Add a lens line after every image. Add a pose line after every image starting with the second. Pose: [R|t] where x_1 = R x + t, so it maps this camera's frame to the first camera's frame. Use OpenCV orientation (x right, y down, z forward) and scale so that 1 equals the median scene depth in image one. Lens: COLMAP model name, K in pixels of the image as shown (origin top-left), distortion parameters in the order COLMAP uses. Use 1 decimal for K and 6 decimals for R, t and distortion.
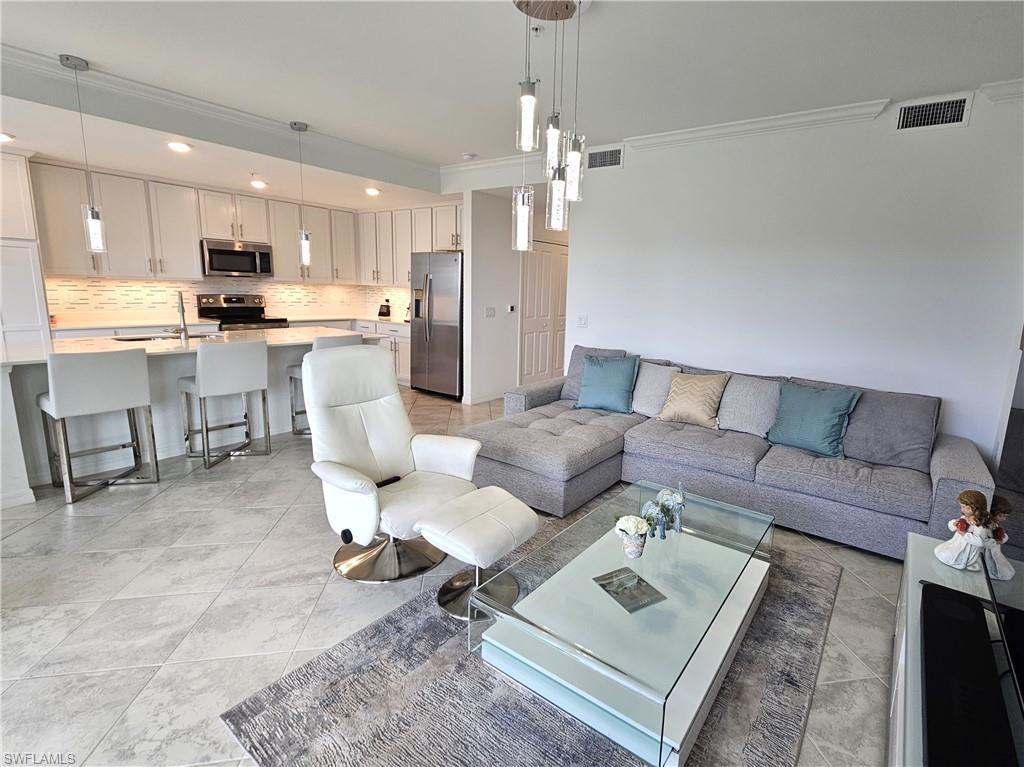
lens RADIAL K [[434.5, 0, 511.5], [0, 434.5, 364.2], [0, 0, 1]] dist [0.000396, -0.000020]
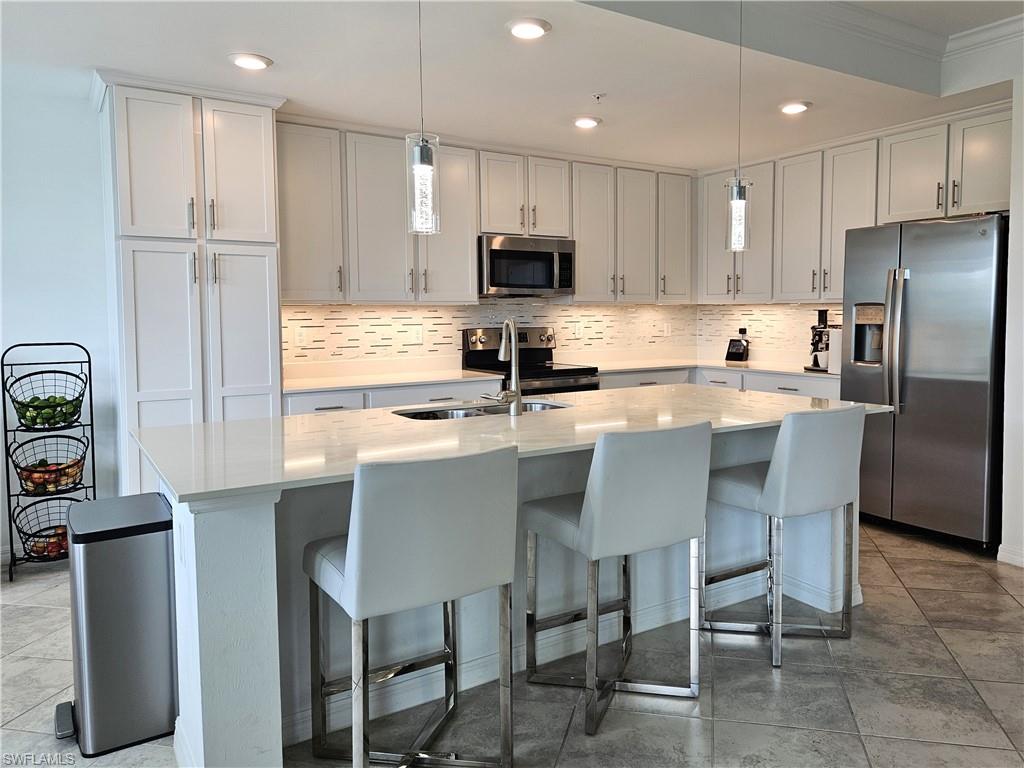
lens RADIAL K [[623.4, 0, 512.6], [0, 623.4, 360.4], [0, 0, 1]] dist [0.031207, -0.001655]
pose [[0.931794, -0.015854, -0.362641, -0.335970], [-0.023413, 0.994340, -0.103630, -0.030485], [0.362232, 0.105052, 0.926149, 0.232916]]
